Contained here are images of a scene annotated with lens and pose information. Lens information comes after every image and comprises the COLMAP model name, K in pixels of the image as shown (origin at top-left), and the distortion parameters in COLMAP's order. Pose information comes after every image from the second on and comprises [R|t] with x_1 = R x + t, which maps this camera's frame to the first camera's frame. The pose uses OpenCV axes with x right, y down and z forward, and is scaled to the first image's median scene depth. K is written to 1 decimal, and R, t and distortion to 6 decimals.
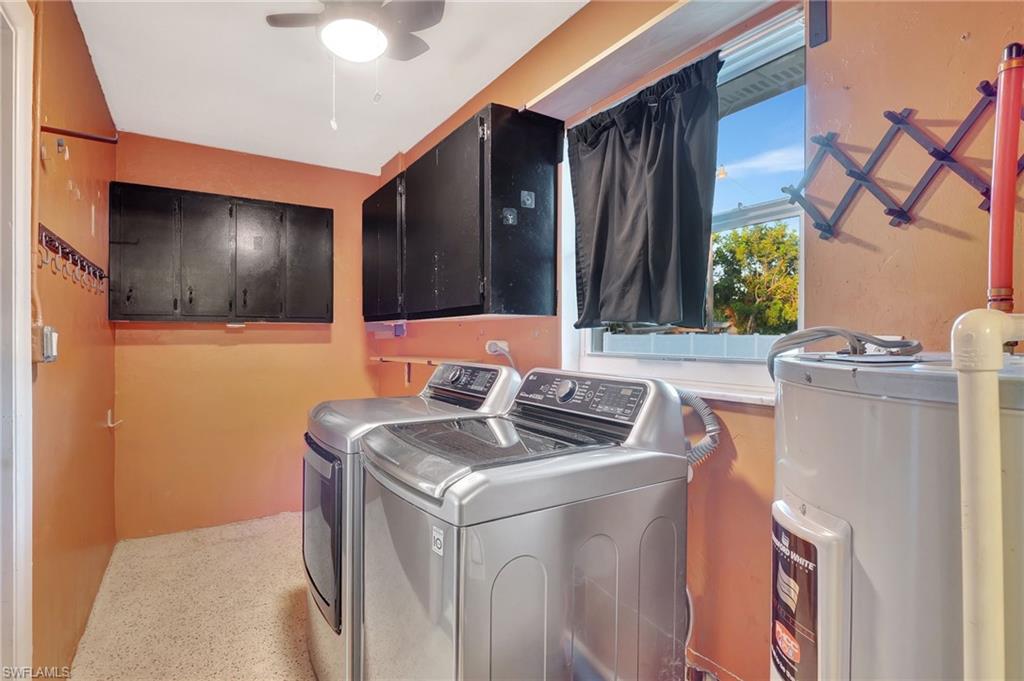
lens RADIAL K [[499.4, 0, 511.1], [0, 499.4, 335.8], [0, 0, 1]] dist [-0.004826, -0.006774]
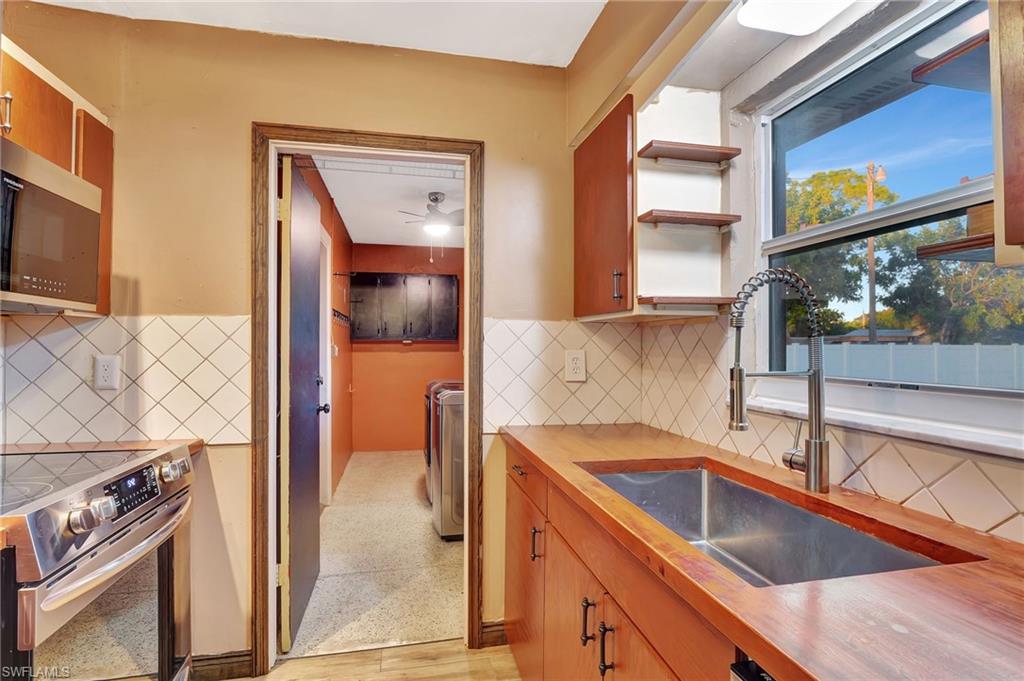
lens RADIAL K [[499.4, 0, 511.1], [0, 499.4, 335.8], [0, 0, 1]] dist [-0.004826, -0.006774]
pose [[0.933564, -0.013425, -0.358159, 0.183044], [0.005001, 0.999689, -0.024437, 0.001192], [0.358376, 0.021022, 0.933341, -0.228984]]
